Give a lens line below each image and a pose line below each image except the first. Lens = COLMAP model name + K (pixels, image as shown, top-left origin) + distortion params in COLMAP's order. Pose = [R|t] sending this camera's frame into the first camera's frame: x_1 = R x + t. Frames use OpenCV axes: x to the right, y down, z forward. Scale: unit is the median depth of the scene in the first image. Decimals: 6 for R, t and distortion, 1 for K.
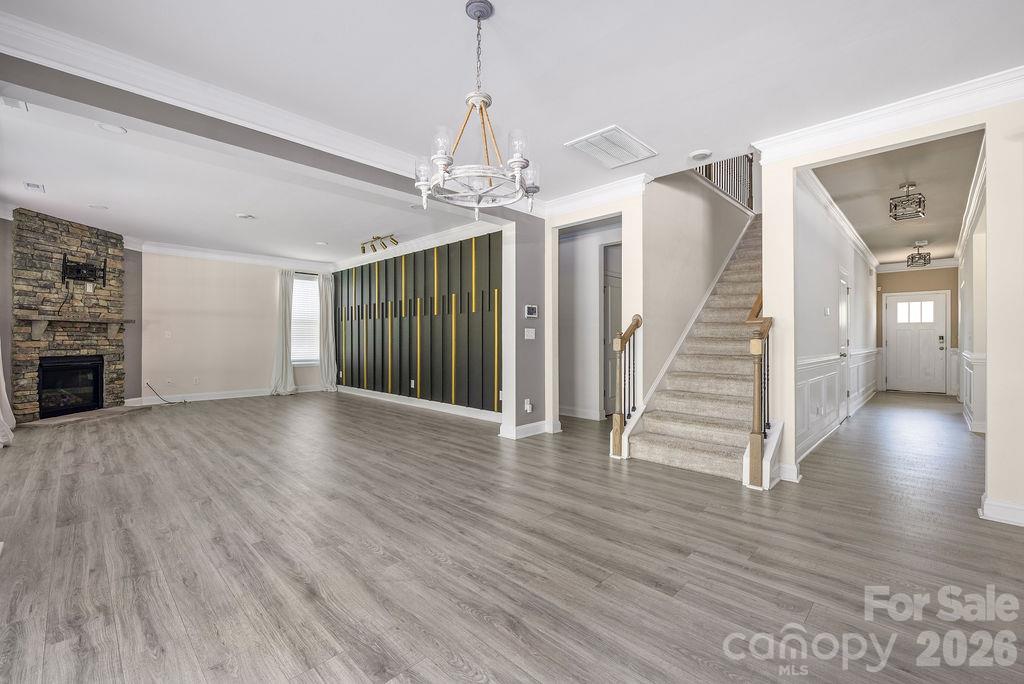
lens RADIAL K [[418.7, 0, 499.3], [0, 418.7, 340.2], [0, 0, 1]] dist [-0.008467, -0.003254]
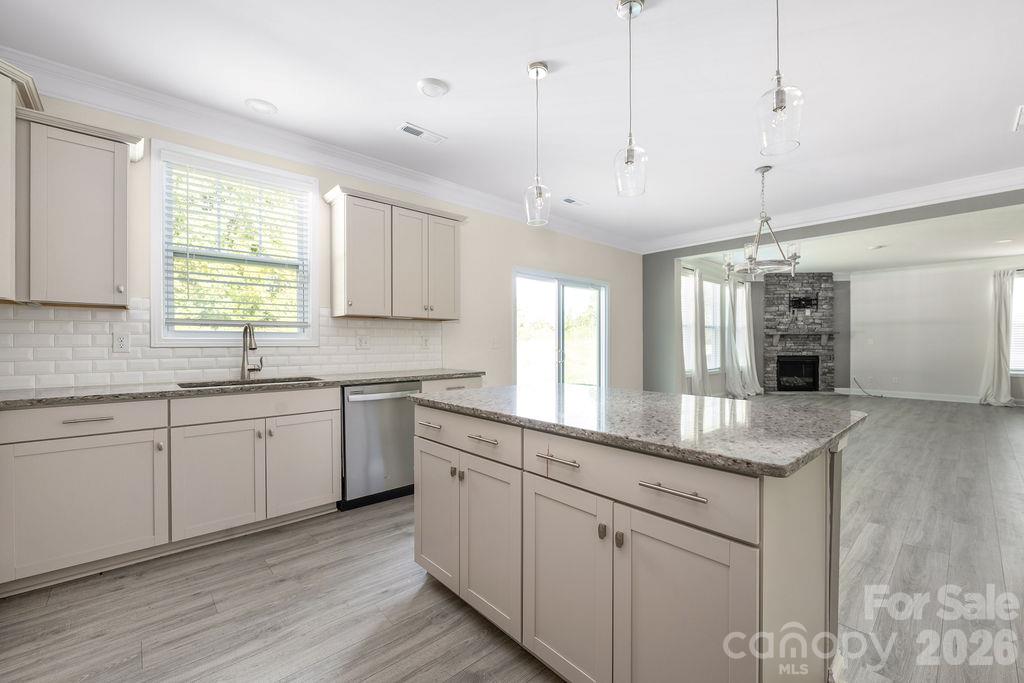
lens RADIAL K [[418.7, 0, 516.5], [0, 418.7, 341.0], [0, 0, 1]] dist [-0.008467, -0.003254]
pose [[-0.053984, -0.003523, -0.998536, 0.593265], [-0.004088, 0.999986, -0.003308, -0.008427], [0.998533, 0.003904, -0.053998, -0.003886]]
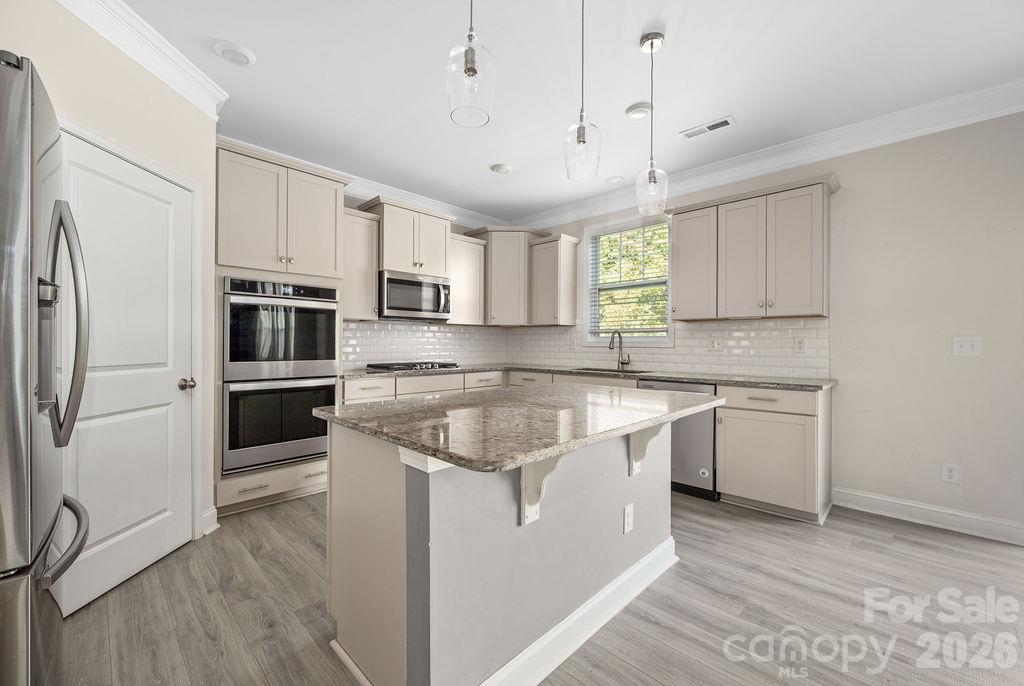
lens RADIAL K [[418.7, 0, 519.7], [0, 418.7, 342.8], [0, 0, 1]] dist [-0.008467, -0.003254]
pose [[-0.999061, -0.007544, -0.042669, 0.332613], [-0.007506, 0.999971, -0.001055, -0.007044], [0.042676, -0.000734, -0.999089, 0.338204]]
